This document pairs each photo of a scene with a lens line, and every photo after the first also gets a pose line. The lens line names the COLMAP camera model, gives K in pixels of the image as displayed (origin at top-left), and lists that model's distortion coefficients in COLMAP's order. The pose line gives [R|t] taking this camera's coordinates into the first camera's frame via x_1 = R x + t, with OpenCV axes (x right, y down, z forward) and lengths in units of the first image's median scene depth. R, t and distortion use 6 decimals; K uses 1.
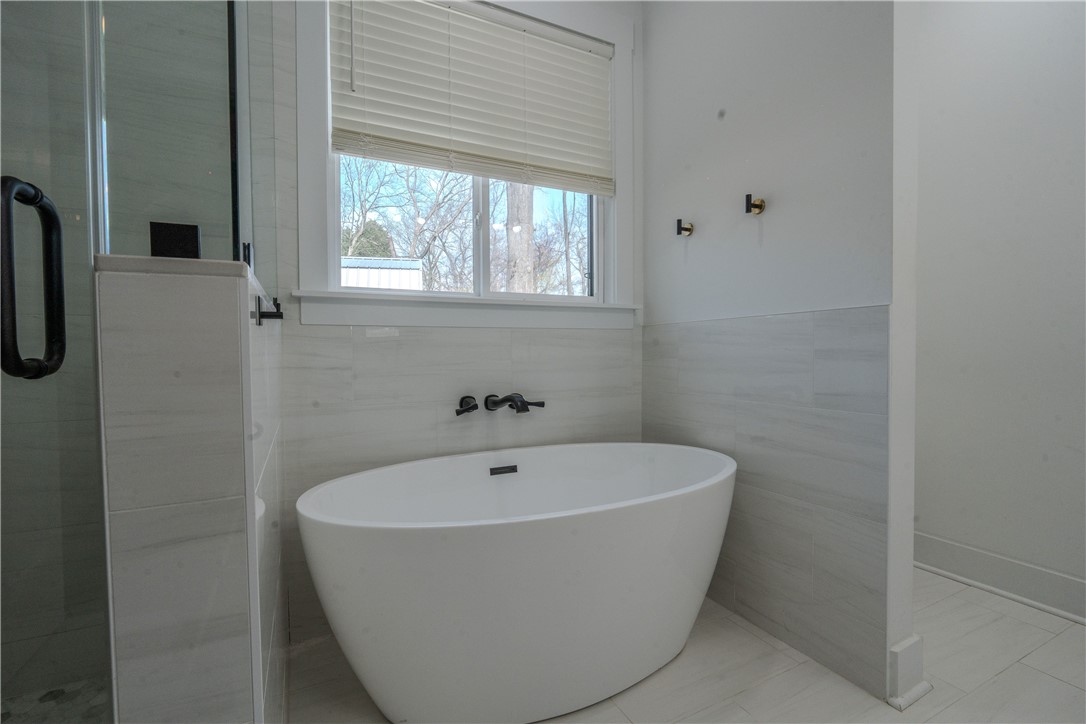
lens RADIAL K [[480.3, 0, 542.2], [0, 480.3, 362.5], [0, 0, 1]] dist [-0.014883, 0.004047]
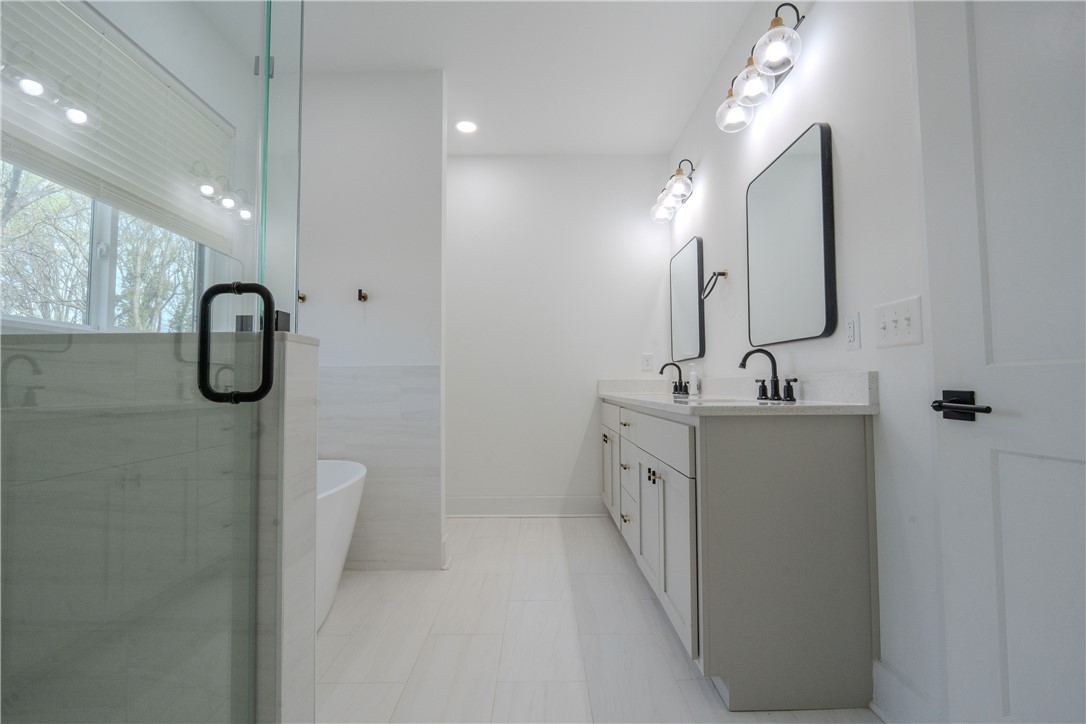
lens RADIAL K [[480.3, 0, 542.2], [0, 480.3, 362.5], [0, 0, 1]] dist [-0.014883, 0.004047]
pose [[0.437123, 0.047807, 0.898130, -0.742127], [0.023424, 0.997643, -0.064504, 0.004945], [-0.899097, 0.049234, 0.434972, -0.219195]]
